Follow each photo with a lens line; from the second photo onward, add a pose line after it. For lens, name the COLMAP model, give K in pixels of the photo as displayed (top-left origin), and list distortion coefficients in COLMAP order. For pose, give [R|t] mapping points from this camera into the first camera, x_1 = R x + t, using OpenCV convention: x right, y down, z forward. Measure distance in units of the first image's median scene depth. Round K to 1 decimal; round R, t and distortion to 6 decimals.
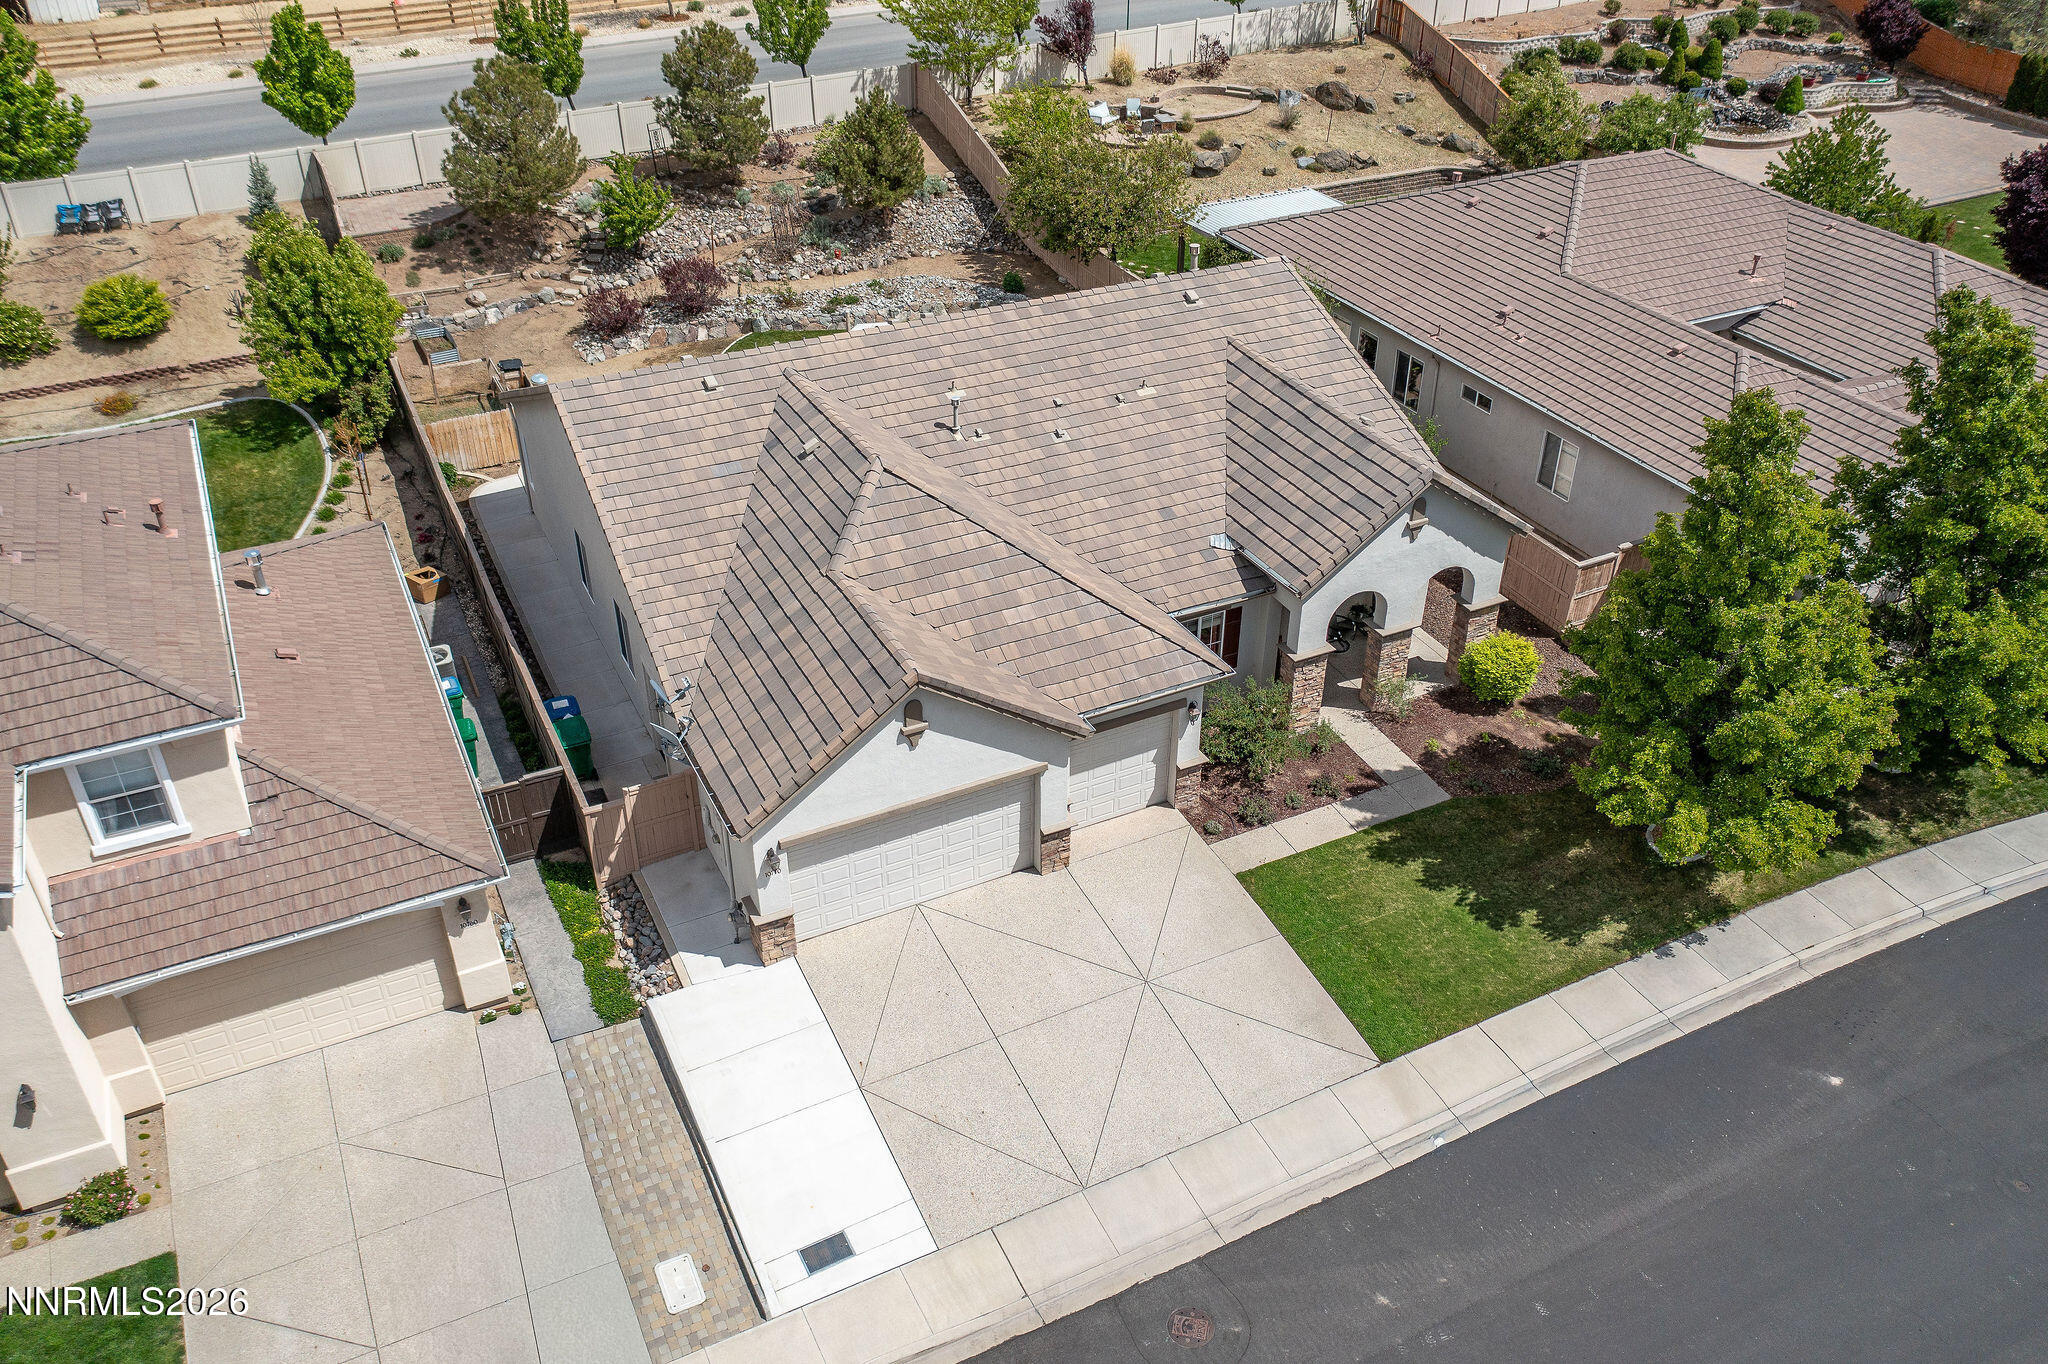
lens RADIAL K [[1639.8, 0, 1026.1], [0, 1639.8, 650.8], [0, 0, 1]] dist [-0.000377, -0.011455]
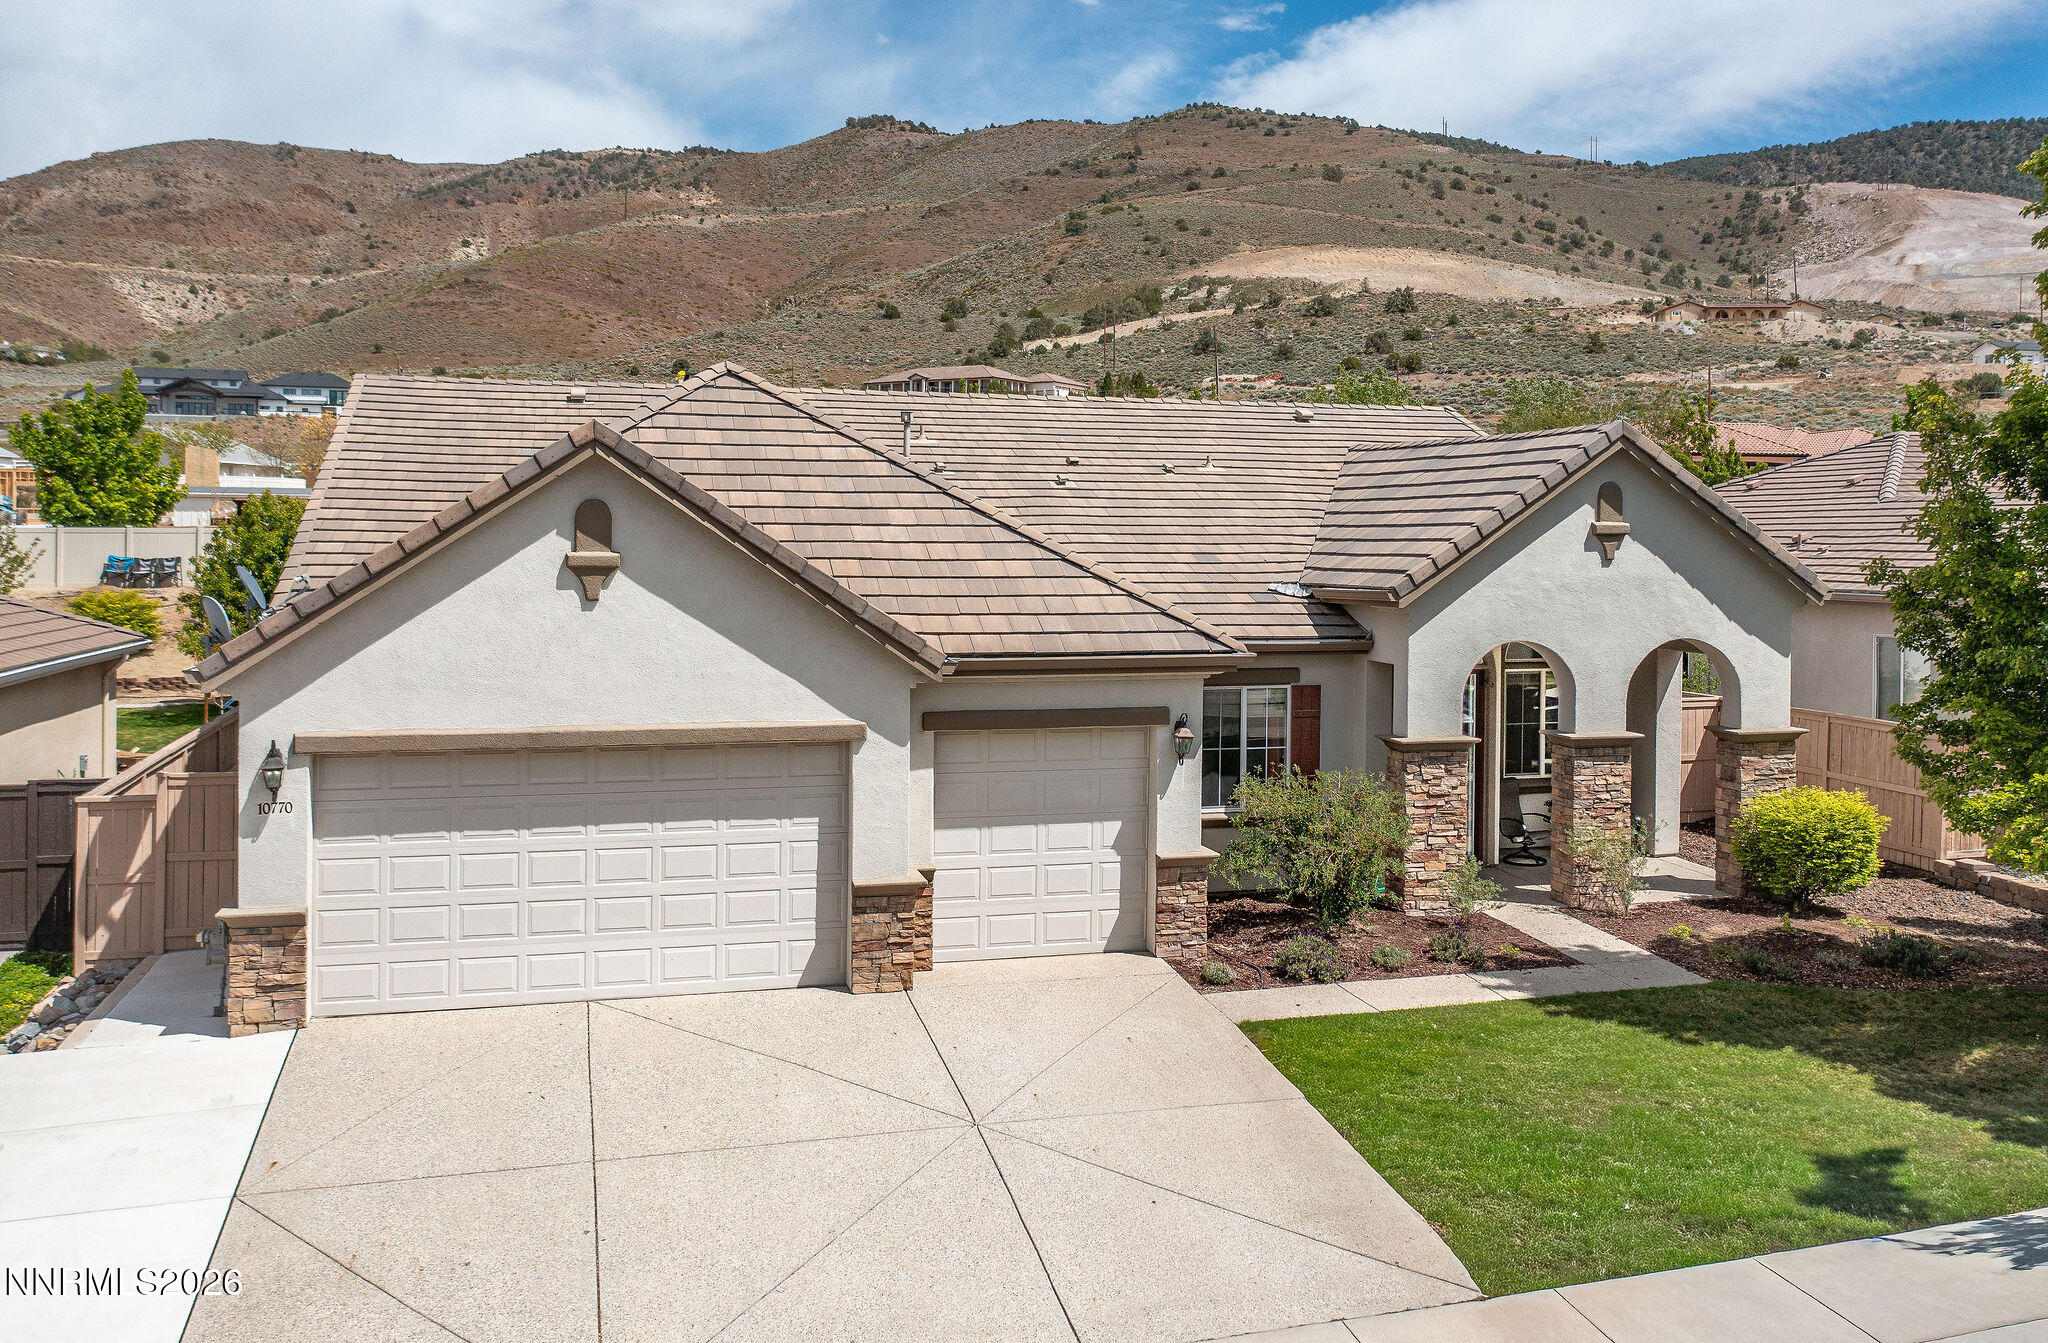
lens RADIAL K [[1745.2, 0, 1074.3], [0, 1745.2, 533.3], [0, 0, 1]] dist [-0.012610, 0.003572]
pose [[0.983440, 0.005534, -0.181151, 0.173110], [-0.103533, 0.837540, -0.536477, 0.298516], [0.148753, 0.546348, 0.824243, 0.486210]]
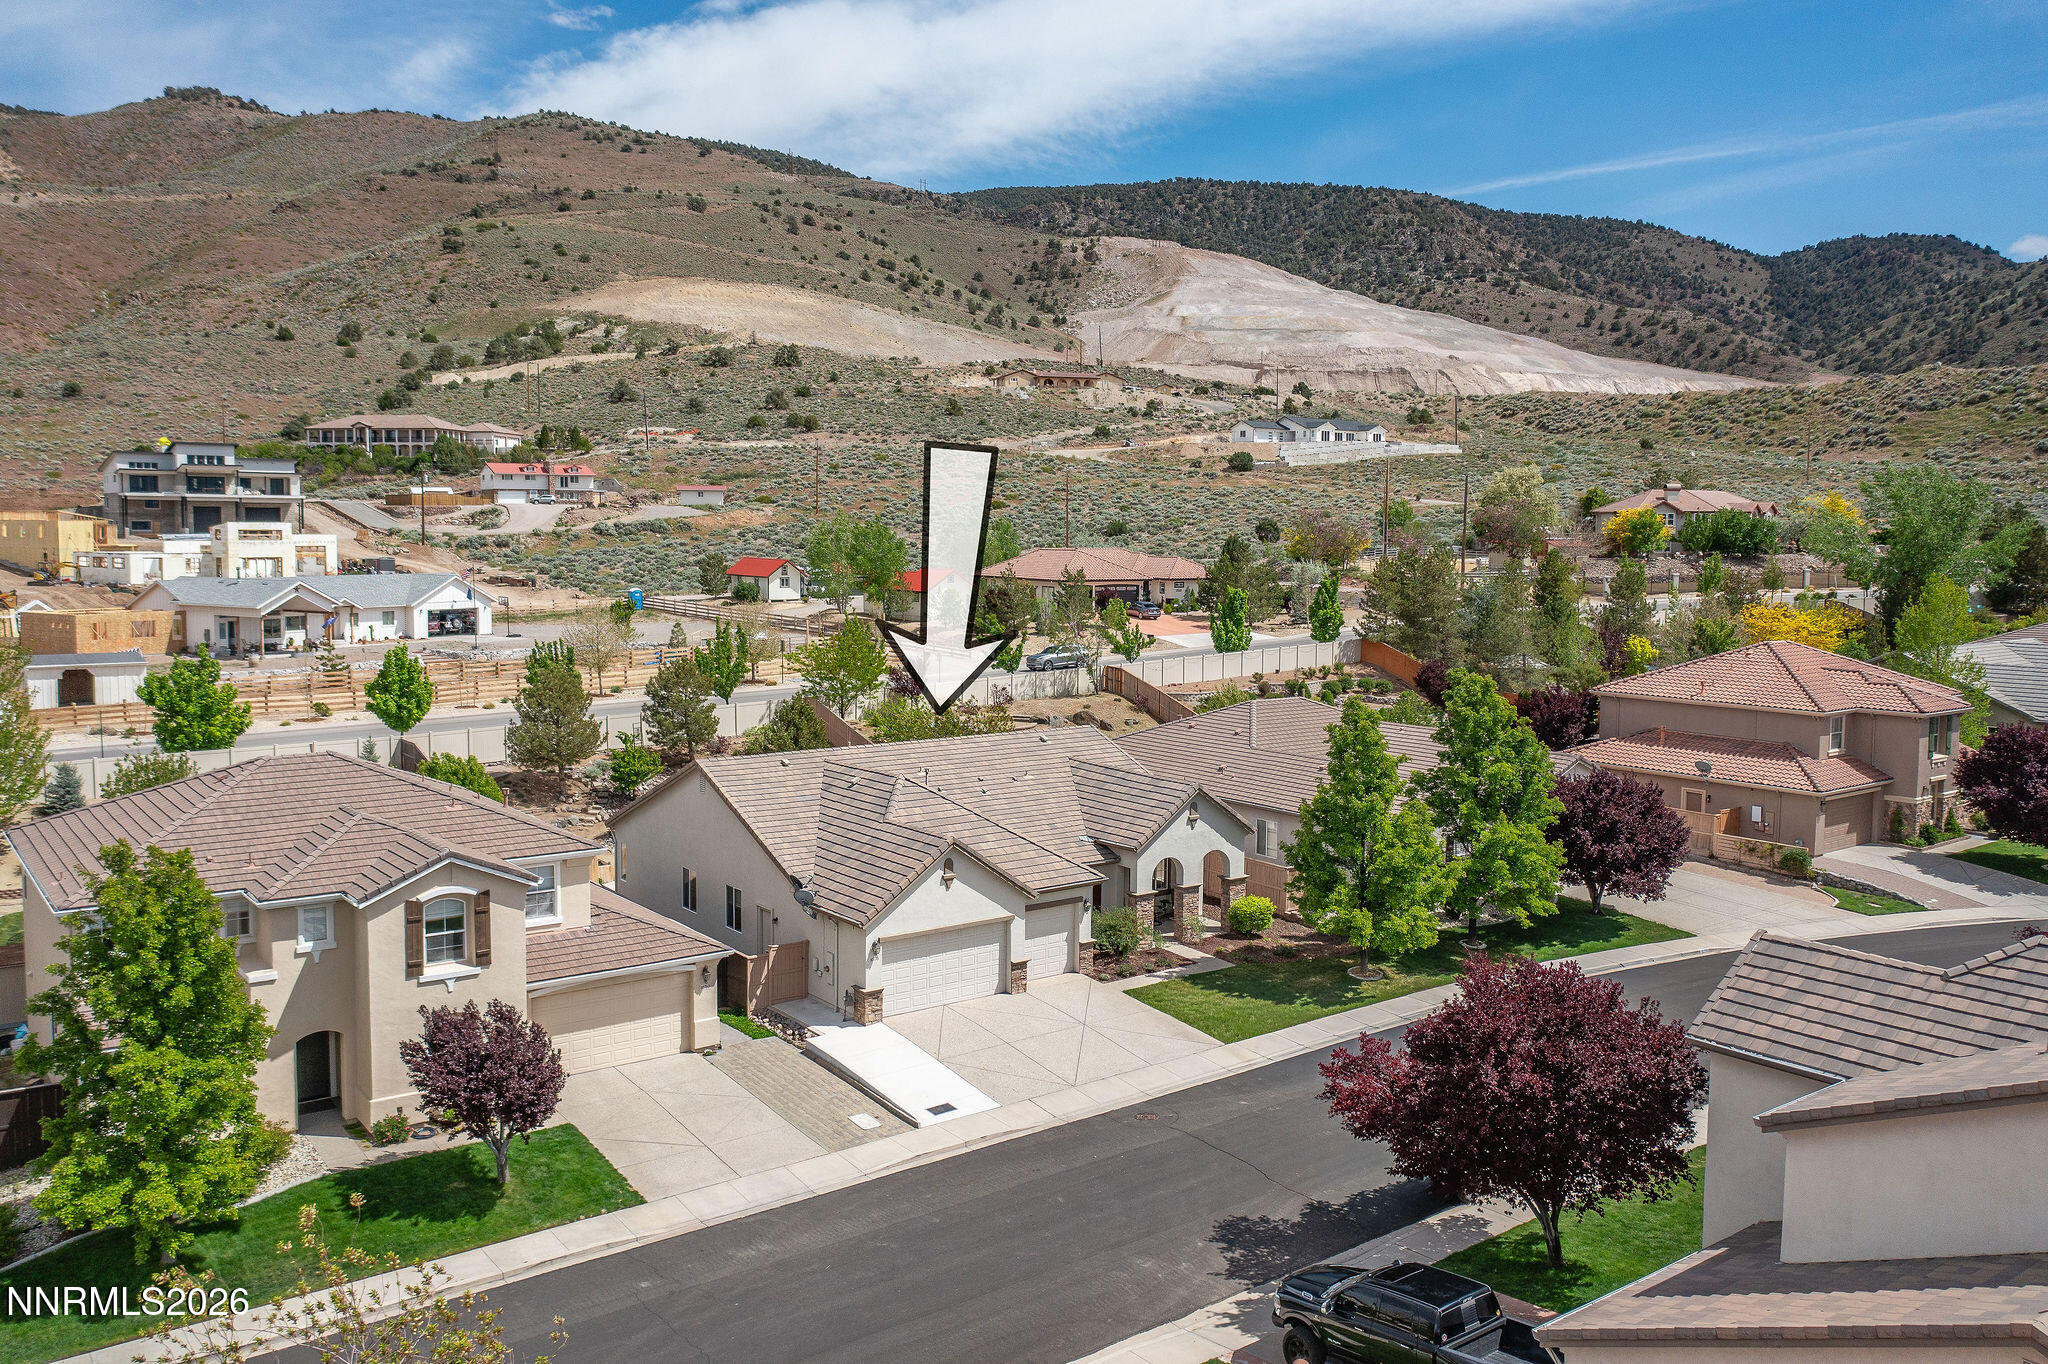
lens RADIAL K [[1663.4, 0, 1024.3], [0, 1663.4, 587.0], [0, 0, 1]] dist [-0.017799, -0.005596]
pose [[0.983668, -0.002614, 0.179974, -0.286196], [0.093233, 0.862701, -0.497046, 0.628104], [-0.153965, 0.505708, 0.848855, -0.678233]]
